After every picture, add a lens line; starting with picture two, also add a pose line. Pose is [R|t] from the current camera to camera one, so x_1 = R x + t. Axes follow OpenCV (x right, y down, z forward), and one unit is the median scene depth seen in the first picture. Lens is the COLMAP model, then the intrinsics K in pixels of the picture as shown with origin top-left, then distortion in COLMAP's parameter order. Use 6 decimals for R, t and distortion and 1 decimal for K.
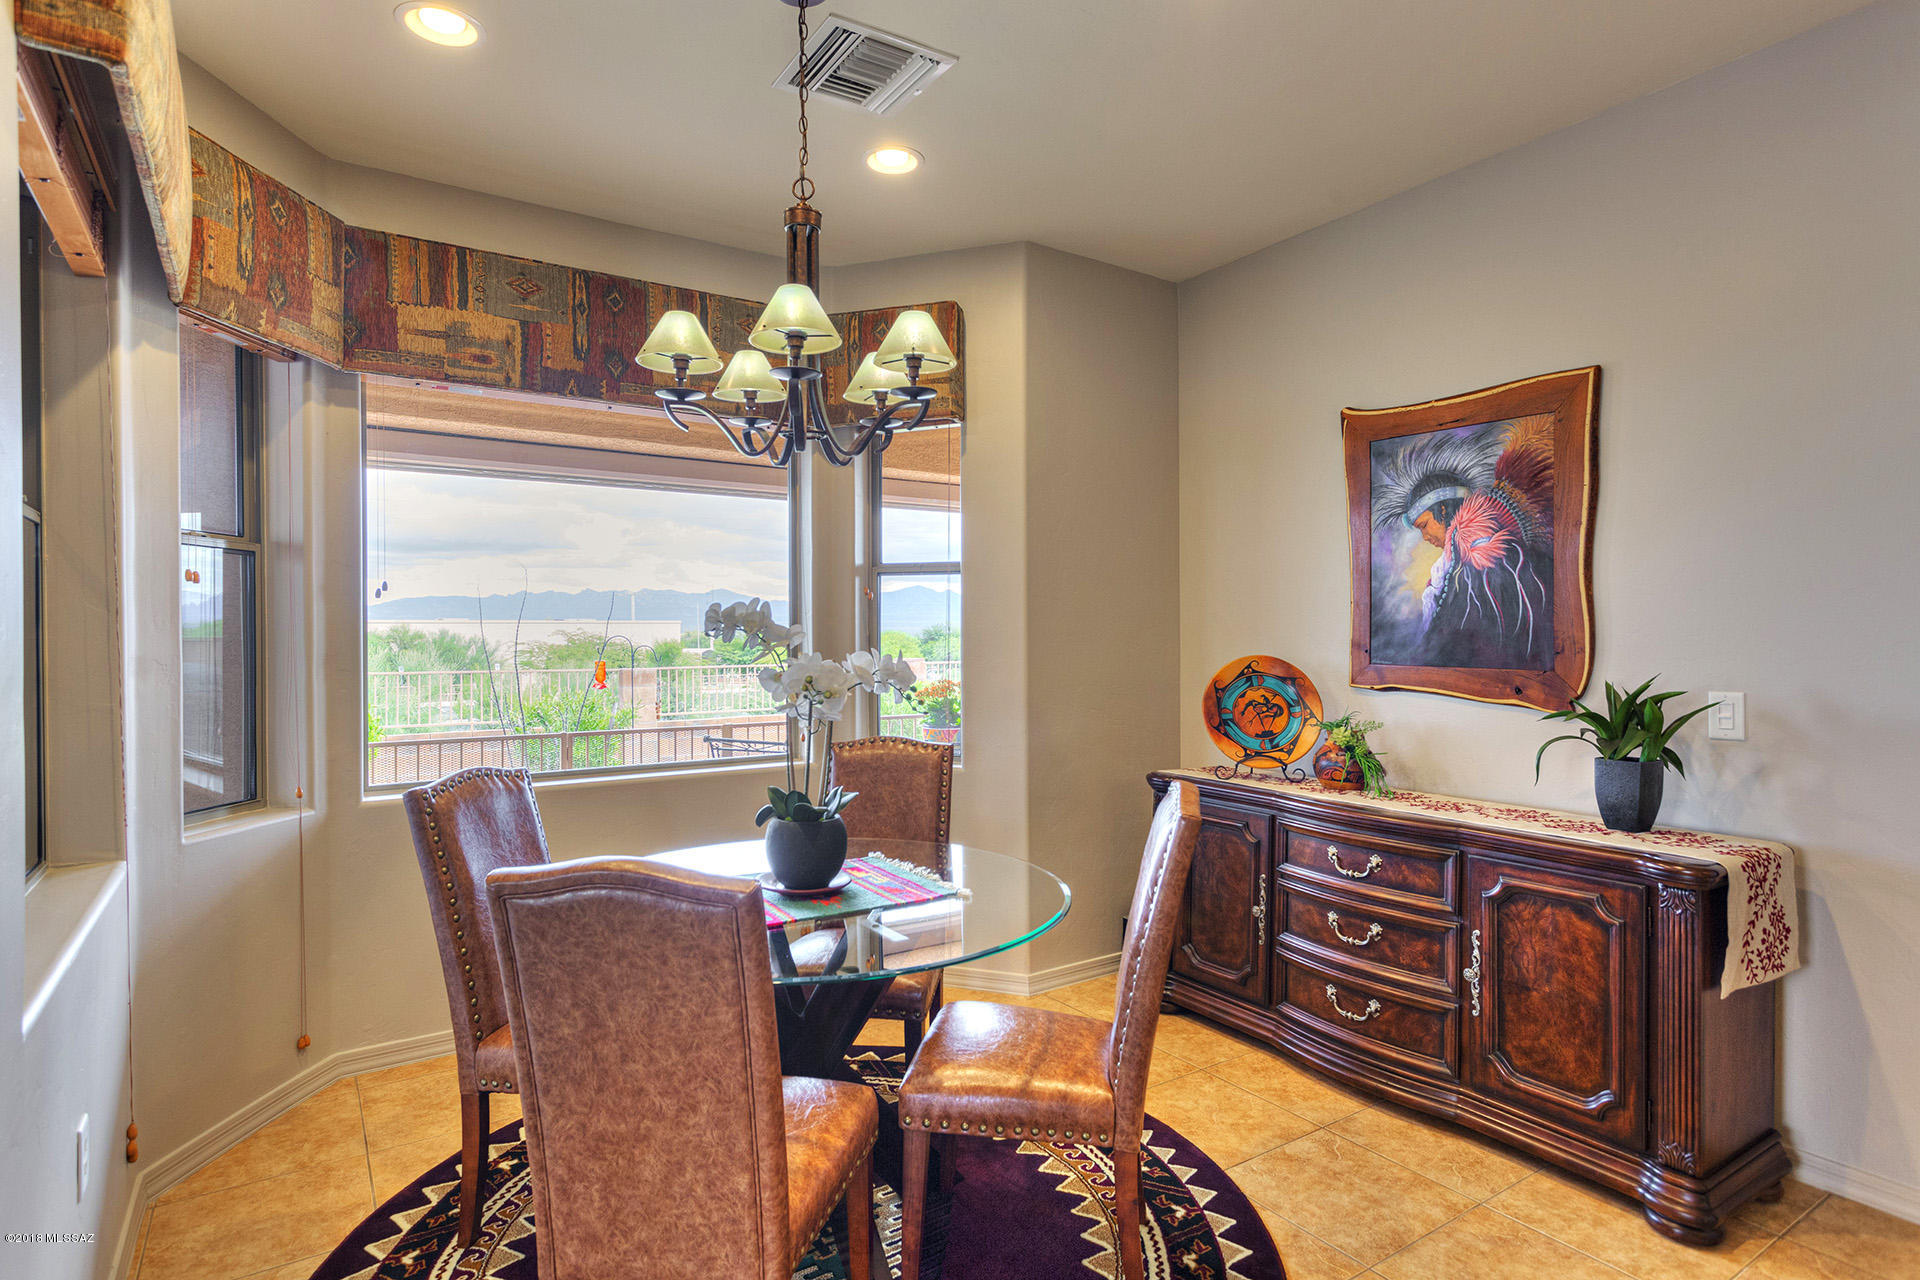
lens RADIAL K [[989.0, 0, 956.4], [0, 989.0, 633.4], [0, 0, 1]] dist [-0.000948, 0.000005]
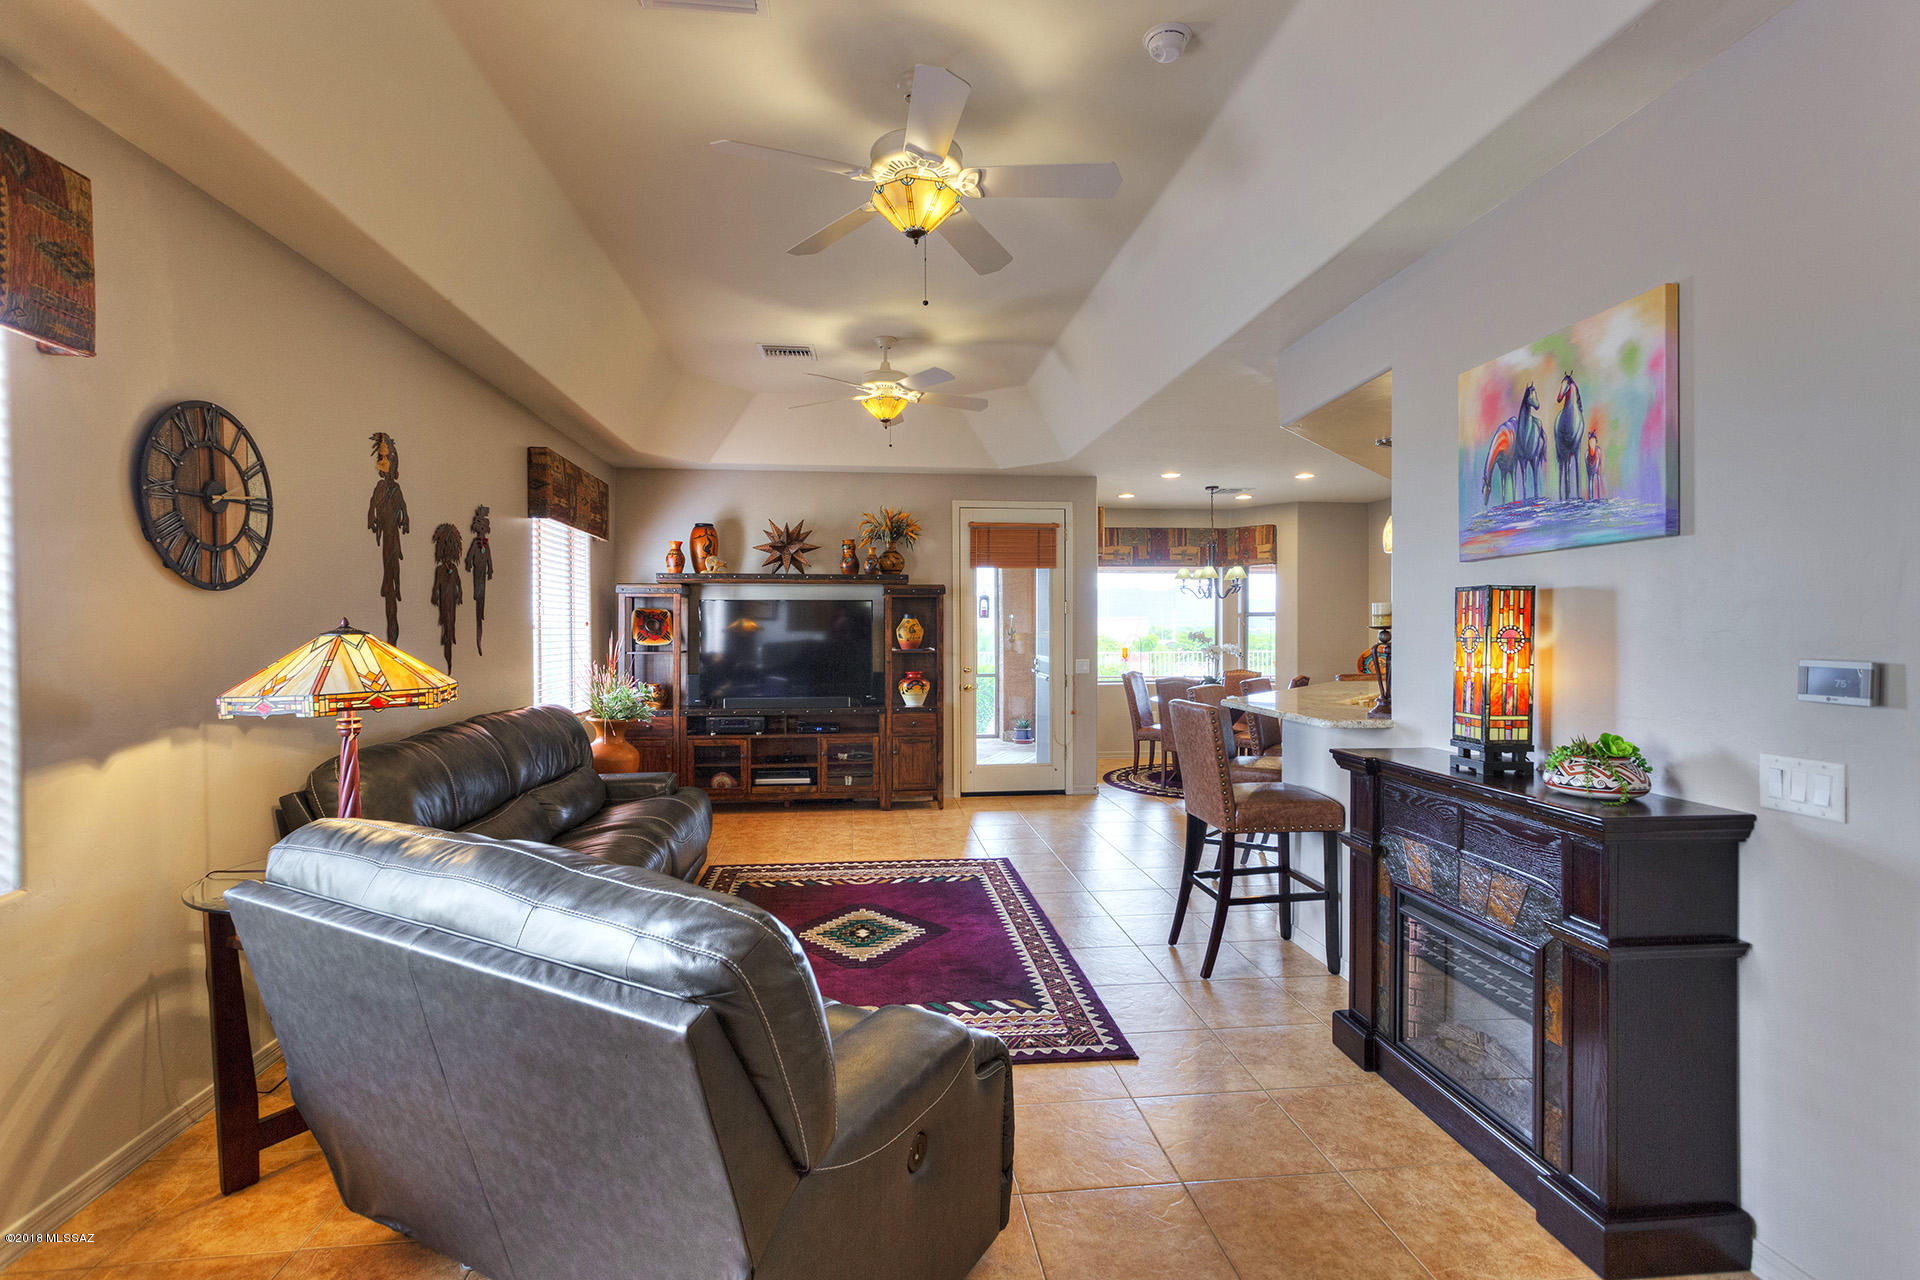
lens RADIAL K [[887.1, 0, 980.0], [0, 887.1, 641.3], [0, 0, 1]] dist [0.005834, 0.000939]
pose [[0.897349, 0.005107, -0.441291, 0.436259], [0.000872, 0.999911, 0.013345, -0.030002], [0.441320, -0.012360, 0.897265, -1.967864]]
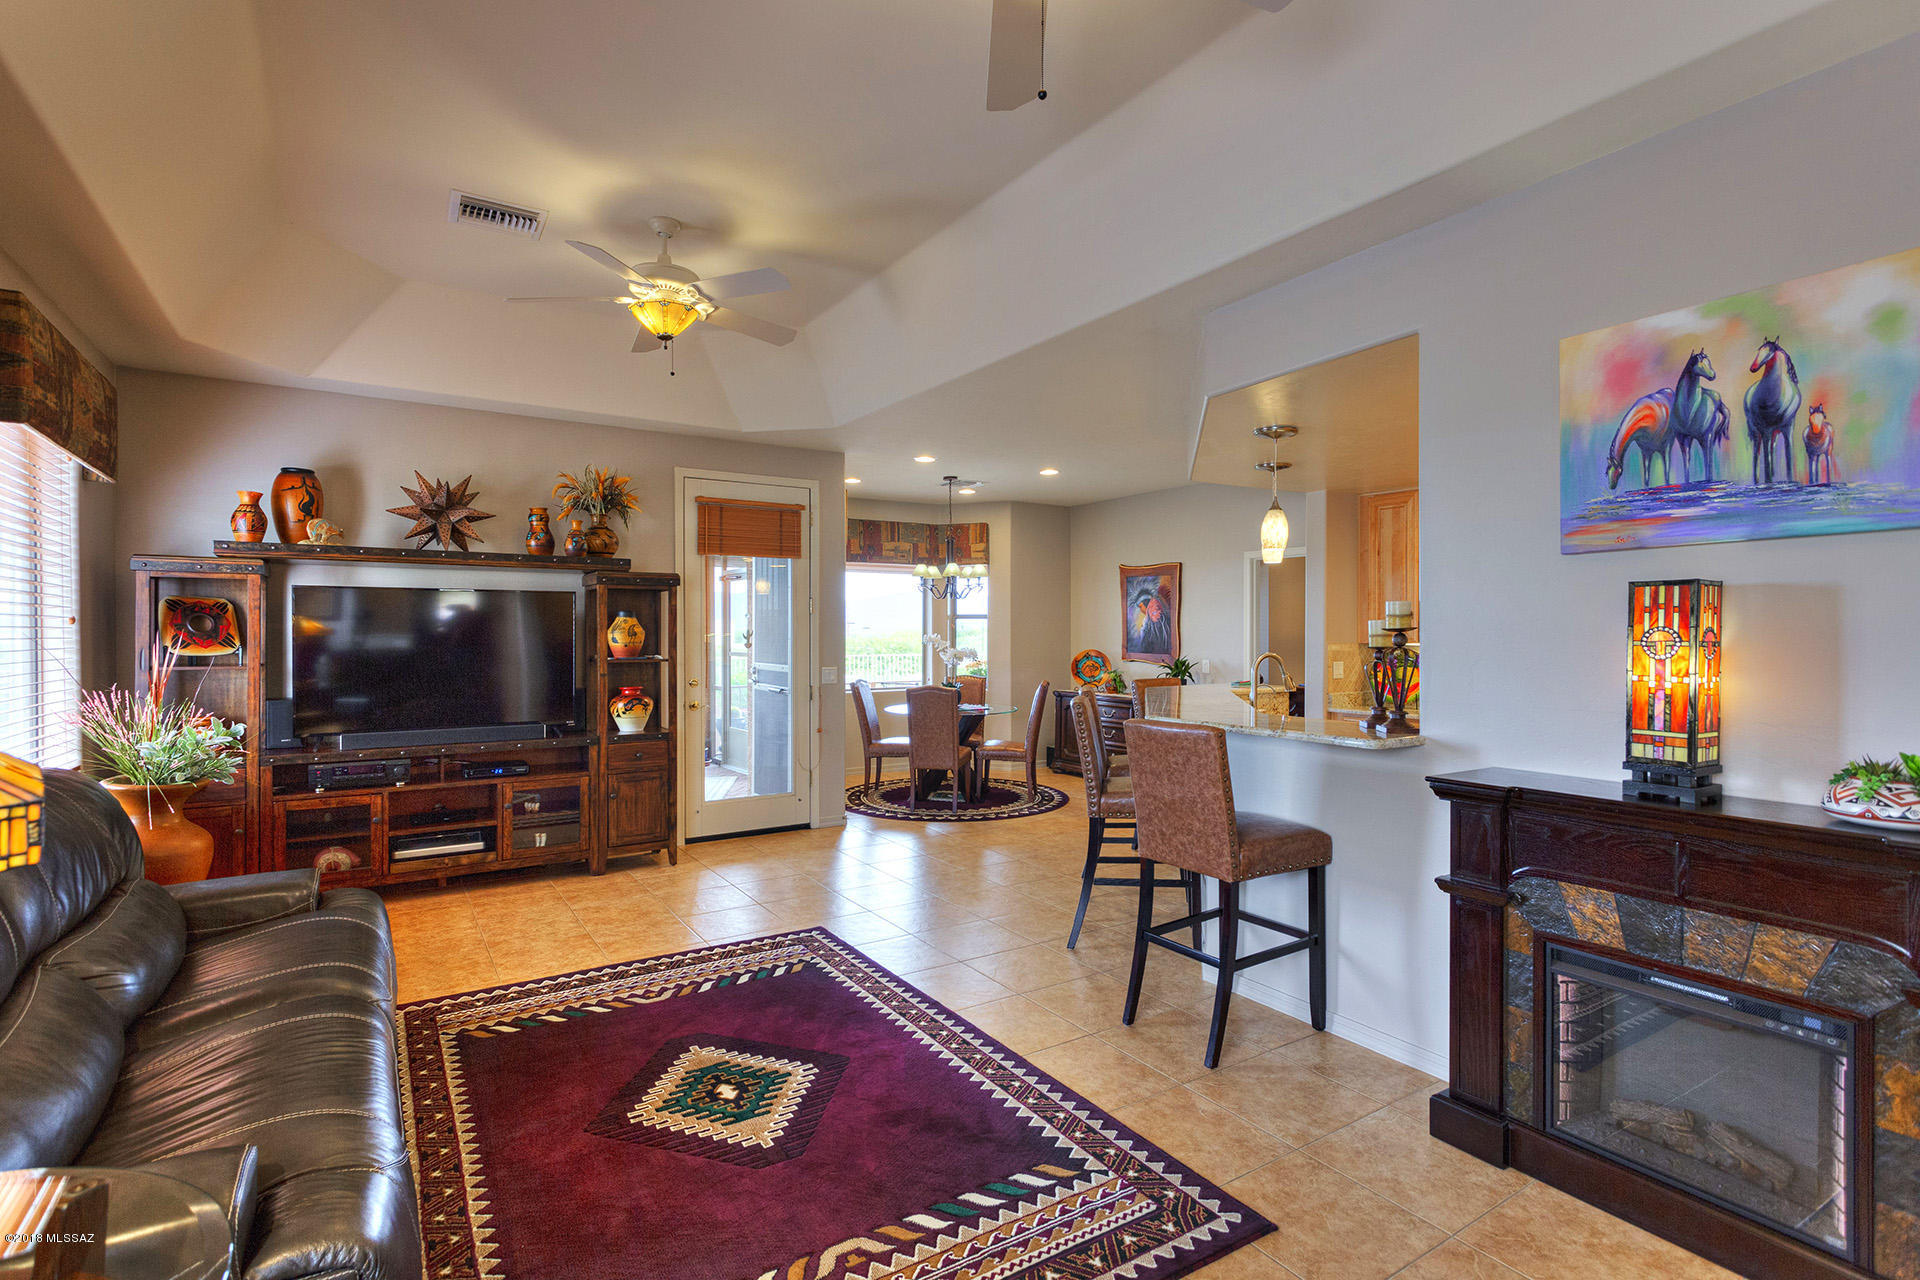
lens RADIAL K [[887.1, 0, 958.5], [0, 887.1, 644.7], [0, 0, 1]] dist [0.005834, 0.000939]
pose [[0.999958, 0.000775, -0.009118, -0.063685], [-0.000650, 0.999907, 0.013620, -0.028694], [0.009127, -0.013614, 0.999866, -1.729452]]
